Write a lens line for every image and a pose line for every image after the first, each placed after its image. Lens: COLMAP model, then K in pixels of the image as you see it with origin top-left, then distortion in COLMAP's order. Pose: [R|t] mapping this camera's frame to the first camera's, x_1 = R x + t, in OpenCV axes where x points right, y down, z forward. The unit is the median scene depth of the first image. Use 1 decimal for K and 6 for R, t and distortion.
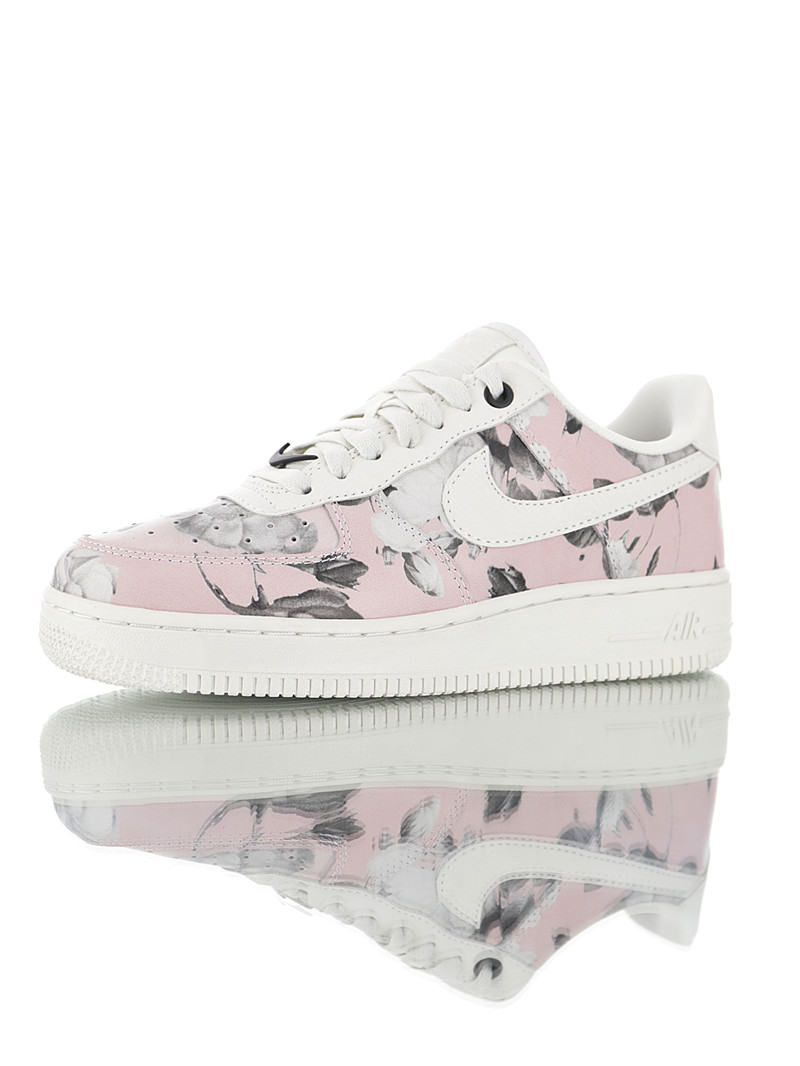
lens RADIAL K [[1604.4, 0, 400.0], [0, 1604.4, 533.0], [0, 0, 1]] dist [-0.021229, -0.192441]
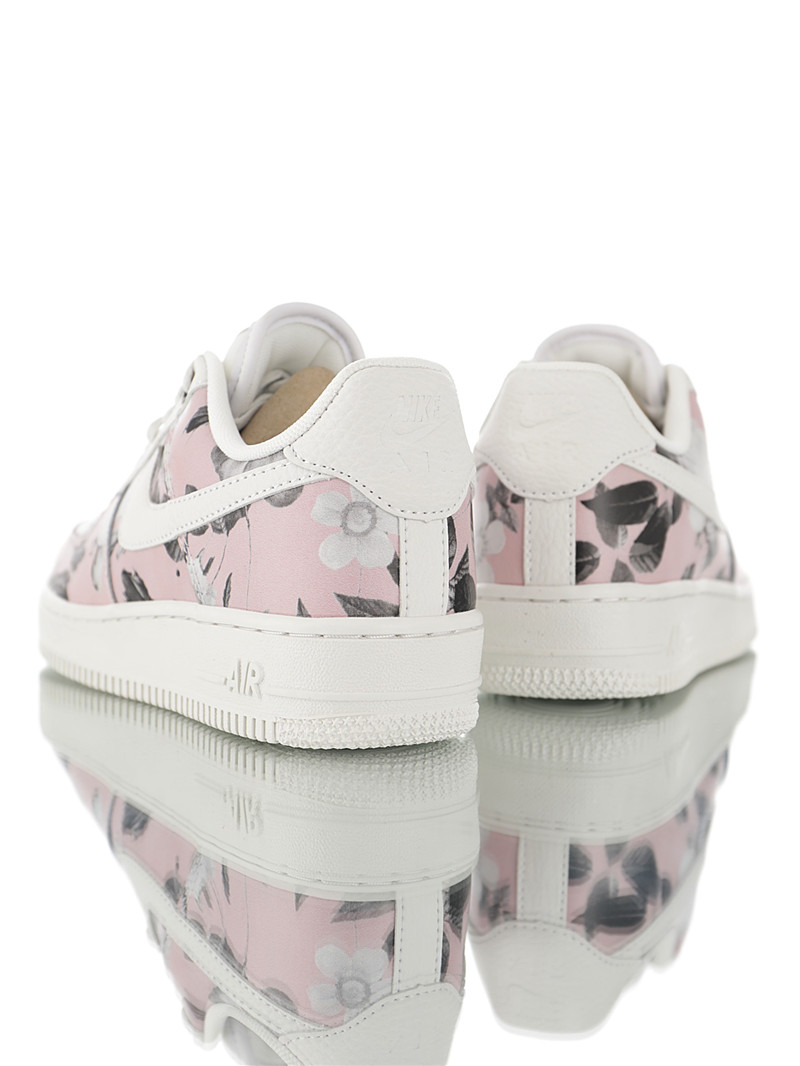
lens RADIAL K [[1604.4, 0, 400.0], [0, 1604.4, 533.0], [0, 0, 1]] dist [-0.021229, -0.192441]
pose [[0.167145, 0.072435, -0.983268, 0.978887], [-0.077170, 0.995199, 0.060196, -0.067586], [0.982908, 0.065817, 0.171932, 0.953351]]
